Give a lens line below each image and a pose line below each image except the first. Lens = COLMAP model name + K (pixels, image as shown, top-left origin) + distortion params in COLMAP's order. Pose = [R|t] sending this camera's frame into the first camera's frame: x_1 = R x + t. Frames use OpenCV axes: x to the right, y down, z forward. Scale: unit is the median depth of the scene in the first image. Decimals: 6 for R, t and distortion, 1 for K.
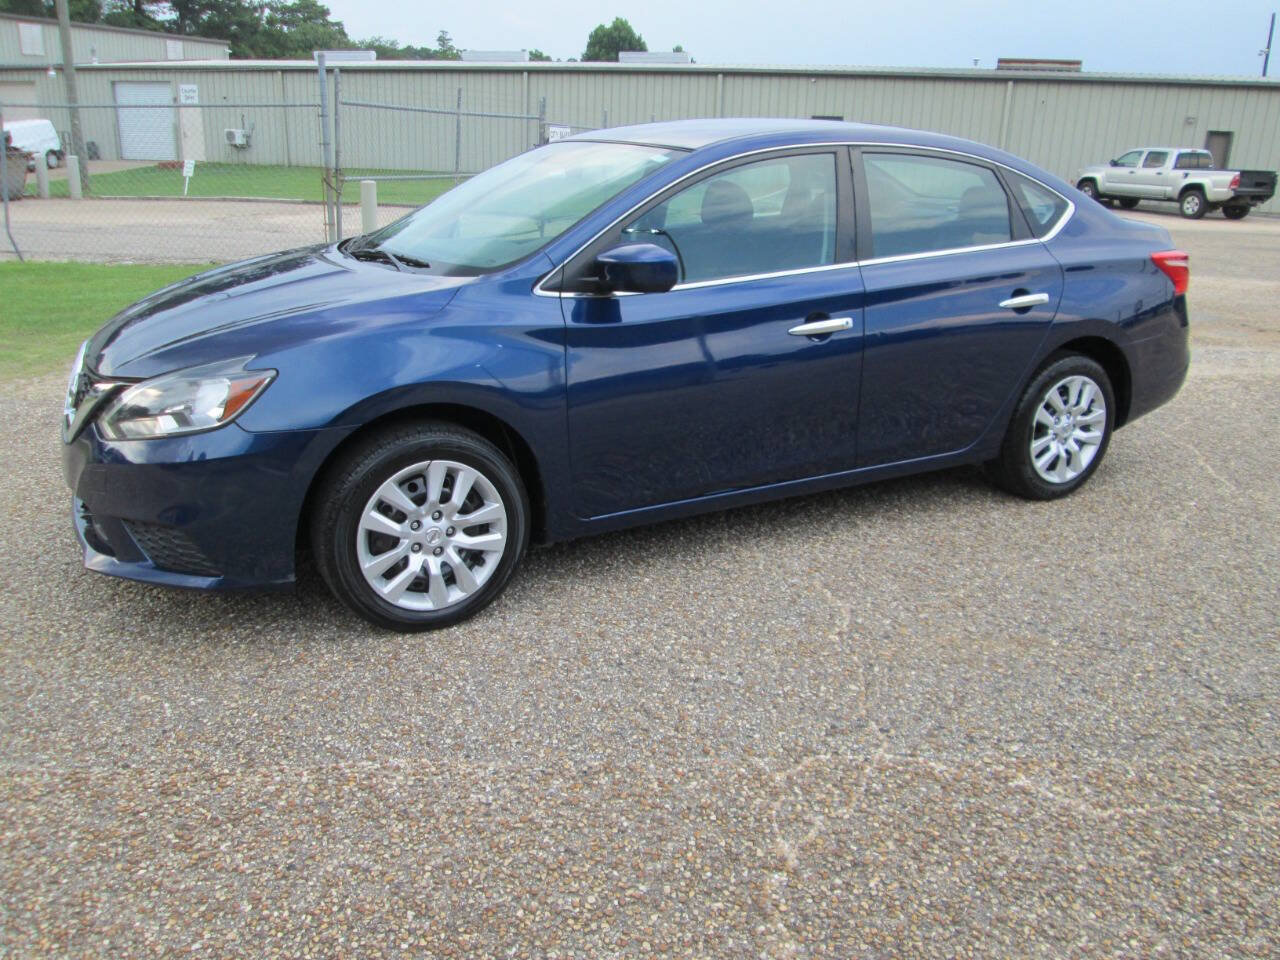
lens RADIAL K [[1059.6, 0, 635.5], [0, 1059.6, 483.9], [0, 0, 1]] dist [-0.055087, 0.021015]
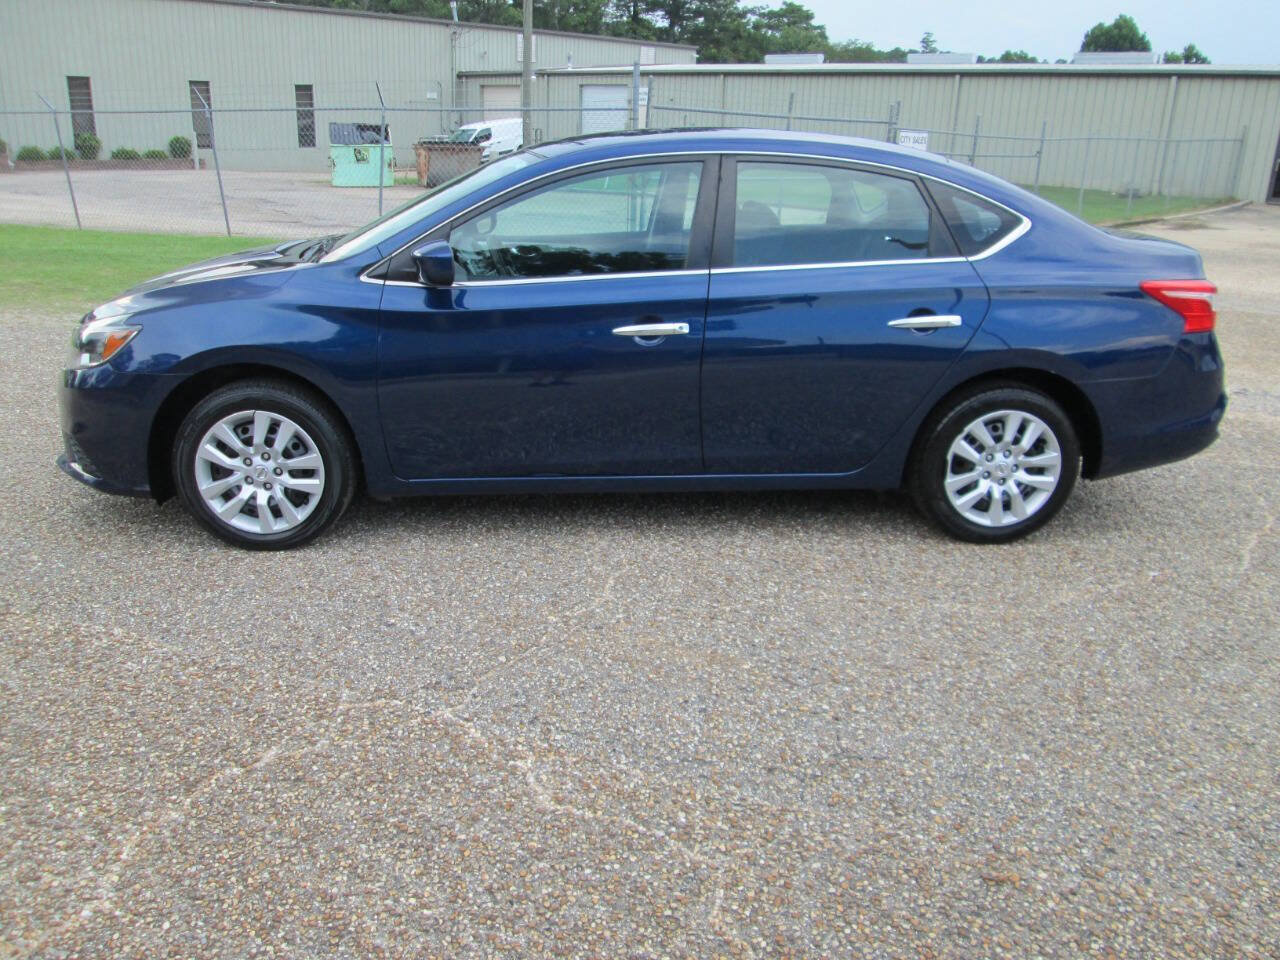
lens RADIAL K [[1059.6, 0, 645.3], [0, 1059.6, 489.7], [0, 0, 1]] dist [-0.055087, 0.021015]
pose [[0.908946, 0.136297, -0.394006, 0.506658], [-0.135026, 0.990354, 0.031092, -0.021194], [0.394444, 0.024940, 0.918582, 0.042886]]
